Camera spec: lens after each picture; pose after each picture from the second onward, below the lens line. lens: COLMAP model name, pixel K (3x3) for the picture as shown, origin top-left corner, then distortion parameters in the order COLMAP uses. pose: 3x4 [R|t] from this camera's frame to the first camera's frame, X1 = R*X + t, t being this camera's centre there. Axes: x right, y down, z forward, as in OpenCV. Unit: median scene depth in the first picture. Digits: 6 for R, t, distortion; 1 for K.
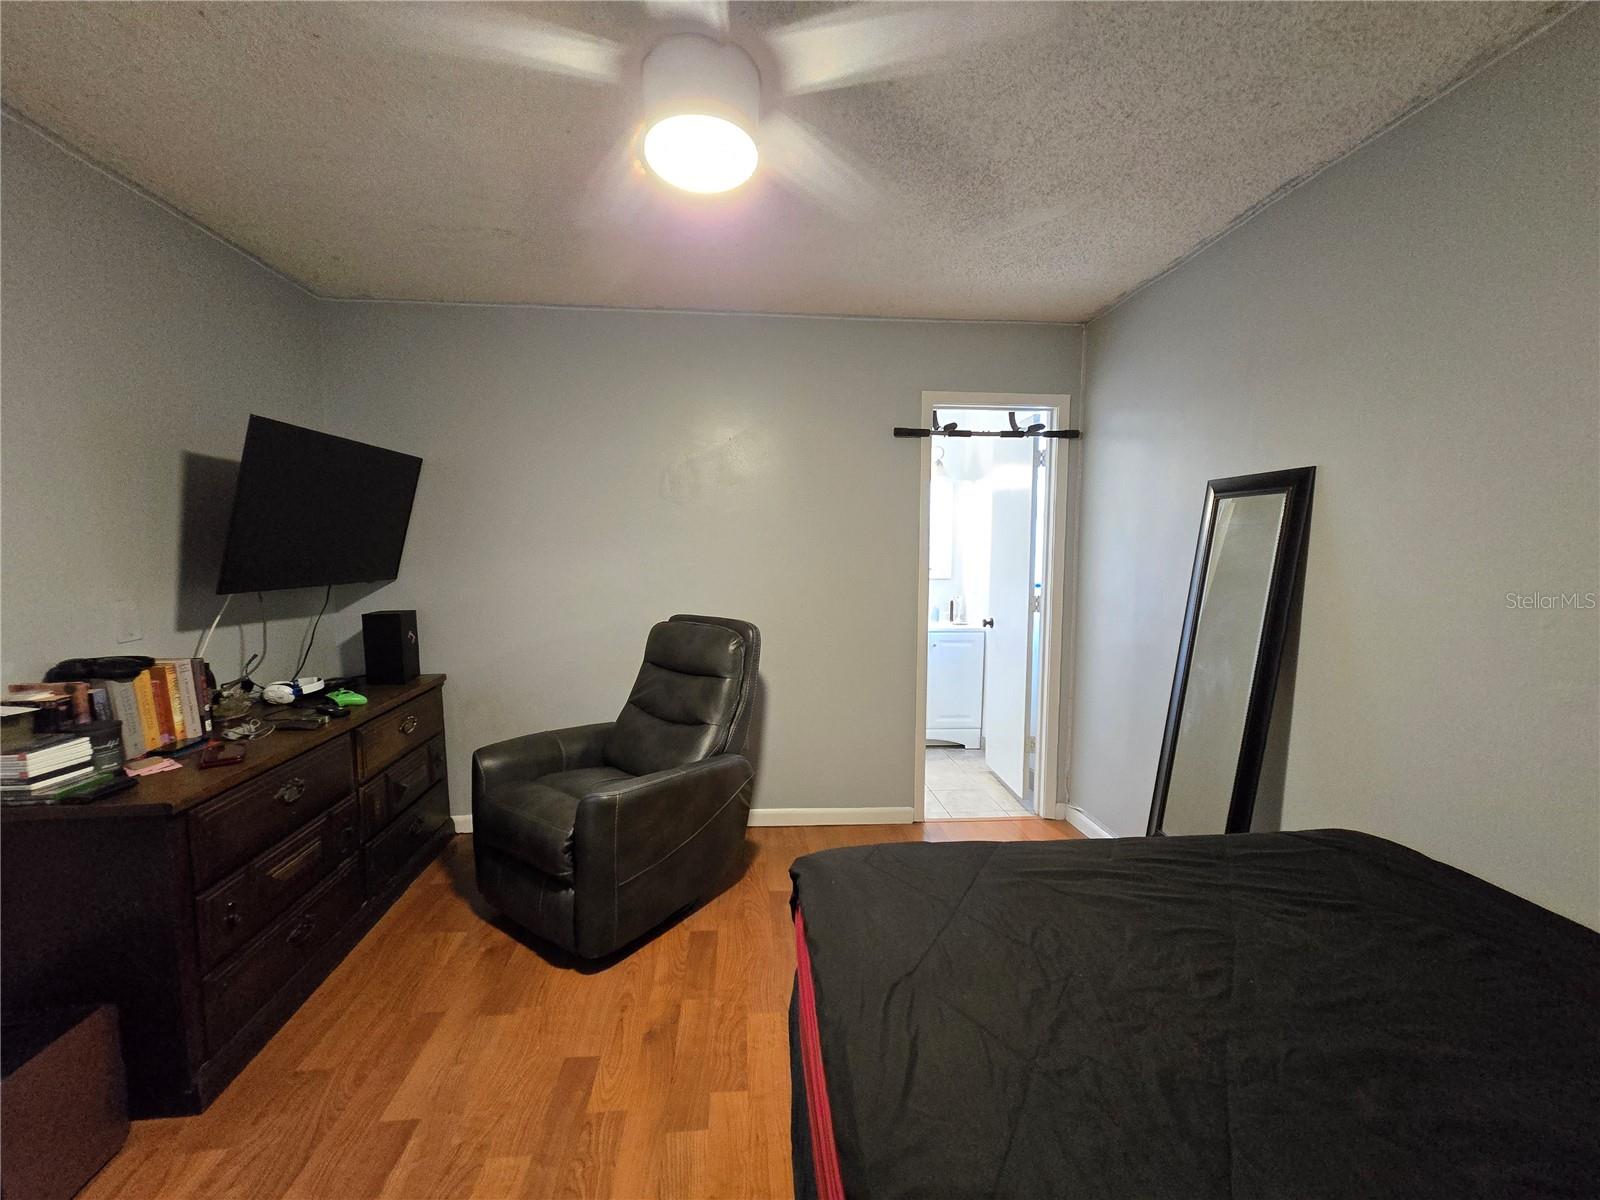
lens RADIAL K [[654.2, 0, 793.3], [0, 654.2, 605.4], [0, 0, 1]] dist [-0.001229, -0.000447]
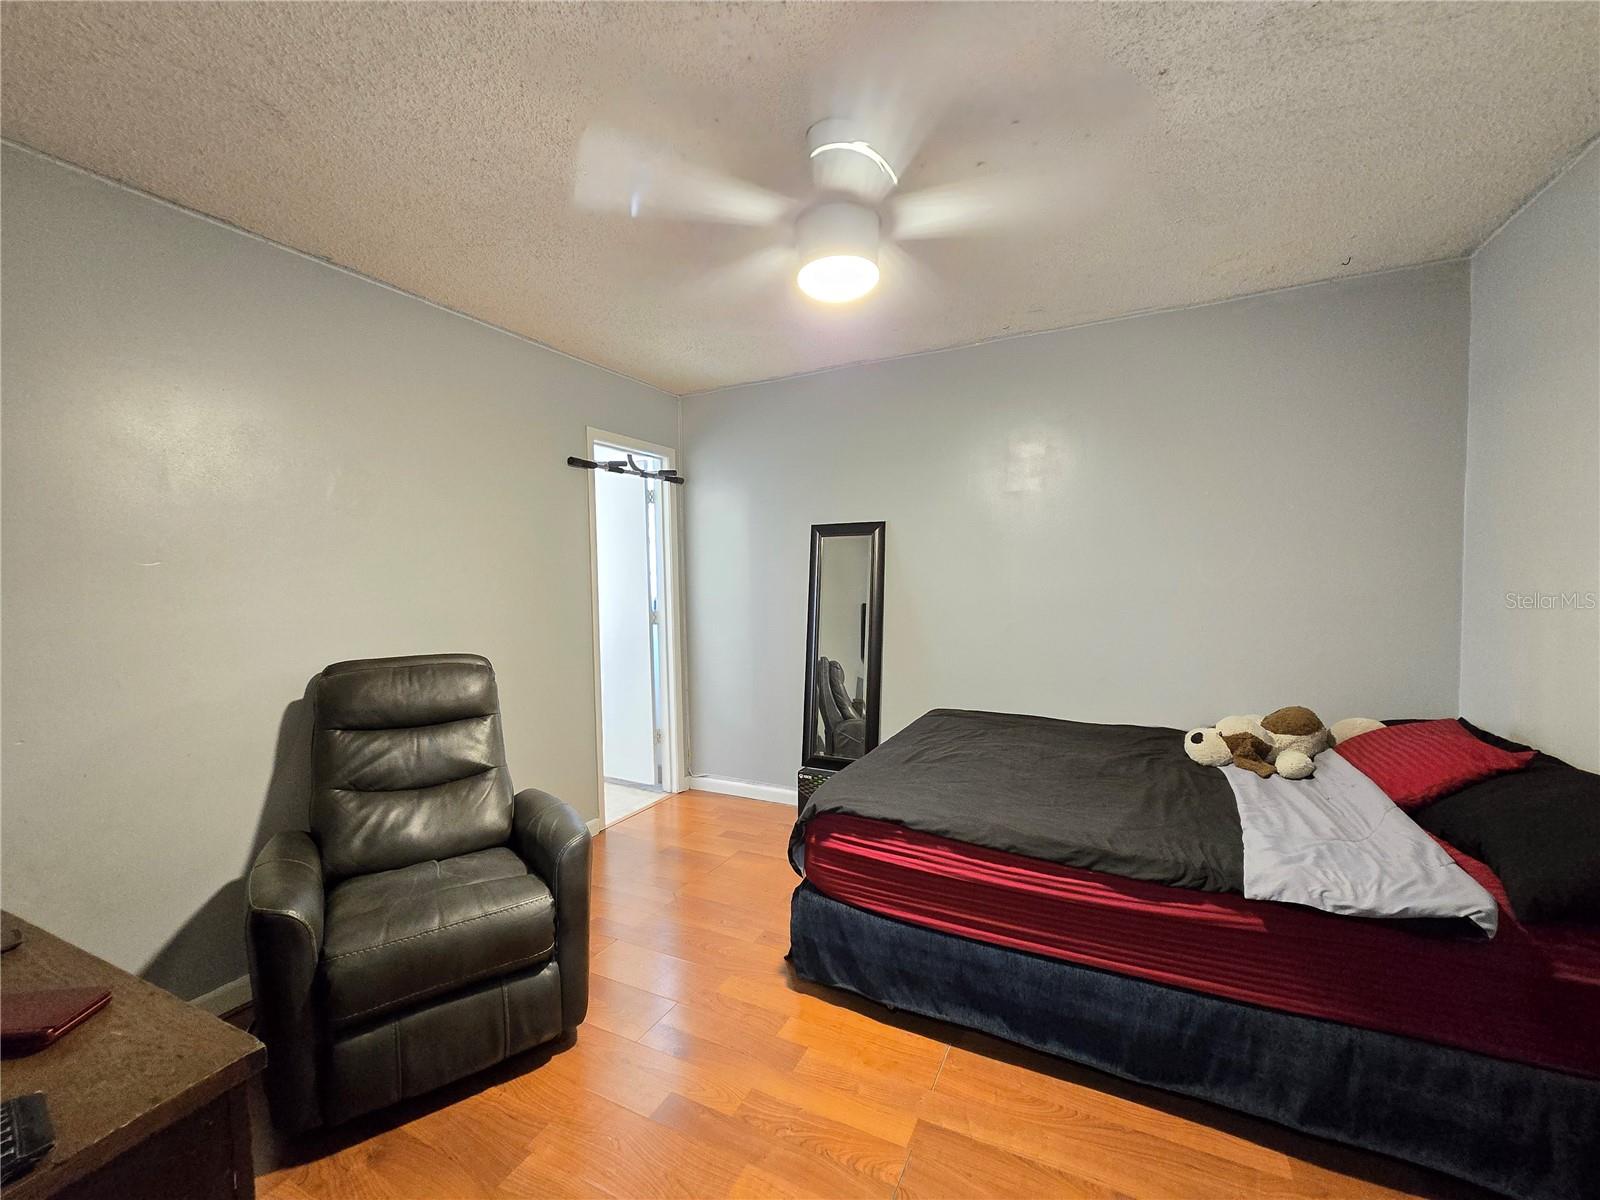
lens RADIAL K [[665.0, 0, 800.0], [0, 665.0, 600.0], [0, 0, 1]] dist [-0.000255, -0.000090]
pose [[0.519443, -0.048612, 0.853121, -0.556604], [0.092303, 0.995731, 0.000537, -0.010267], [-0.849505, 0.078466, 0.521713, 0.150934]]
